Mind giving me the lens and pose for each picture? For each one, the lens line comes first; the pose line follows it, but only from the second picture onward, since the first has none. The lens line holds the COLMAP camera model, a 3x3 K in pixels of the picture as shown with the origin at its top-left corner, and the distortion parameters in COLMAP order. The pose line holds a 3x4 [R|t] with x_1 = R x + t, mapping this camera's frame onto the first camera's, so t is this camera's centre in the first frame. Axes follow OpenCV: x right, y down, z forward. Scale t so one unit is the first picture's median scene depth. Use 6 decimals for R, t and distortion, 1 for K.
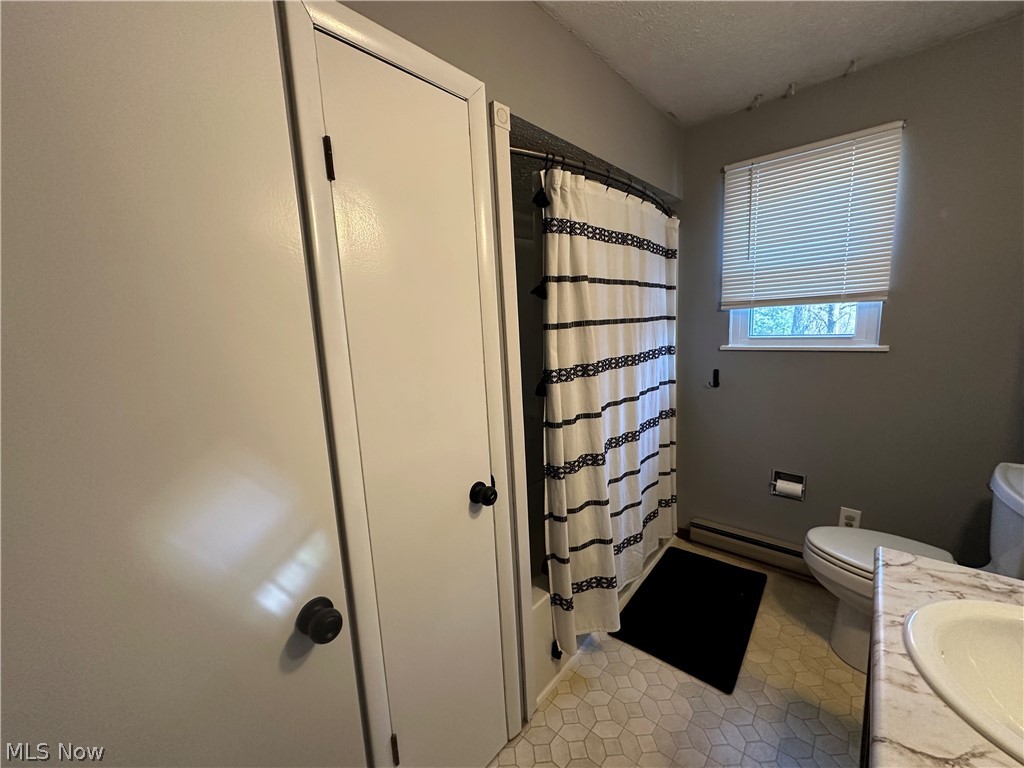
lens RADIAL K [[409.1, 0, 509.2], [0, 409.1, 379.8], [0, 0, 1]] dist [-0.001836, 0.001009]
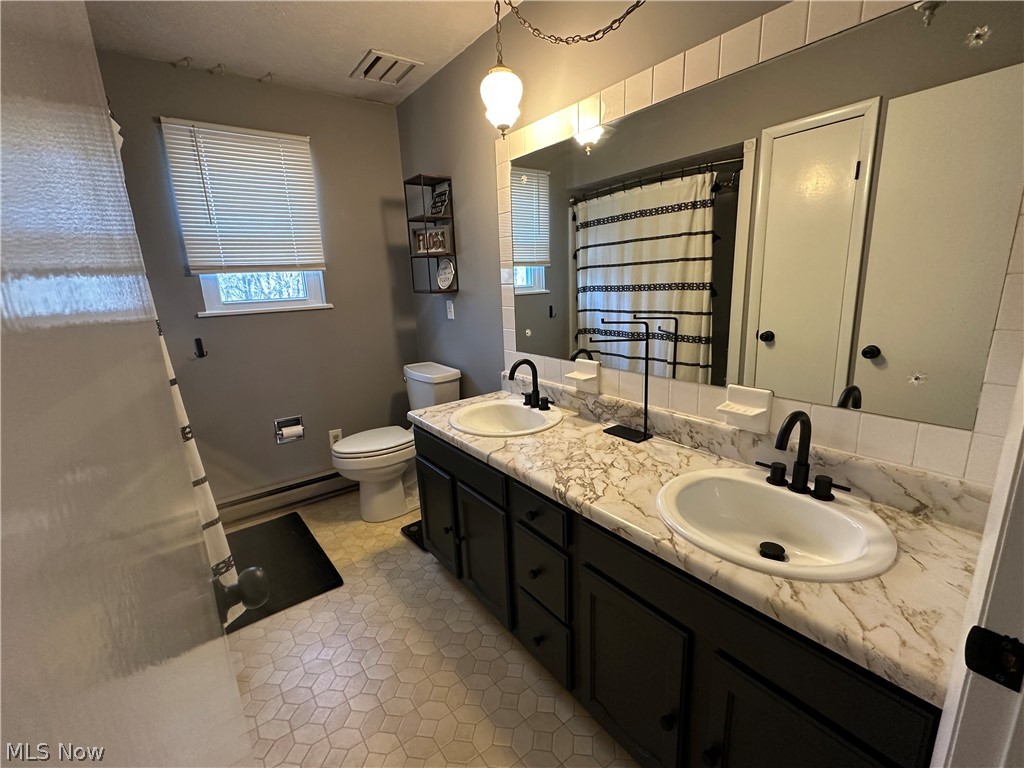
lens RADIAL K [[452.9, 0, 511.0], [0, 452.9, 386.4], [0, 0, 1]] dist [-0.011335, -0.000223]
pose [[0.203833, -0.176868, 0.962896, -0.410259], [0.174028, 0.974427, 0.142146, 0.067564], [-0.963414, 0.138597, 0.229401, 0.095364]]
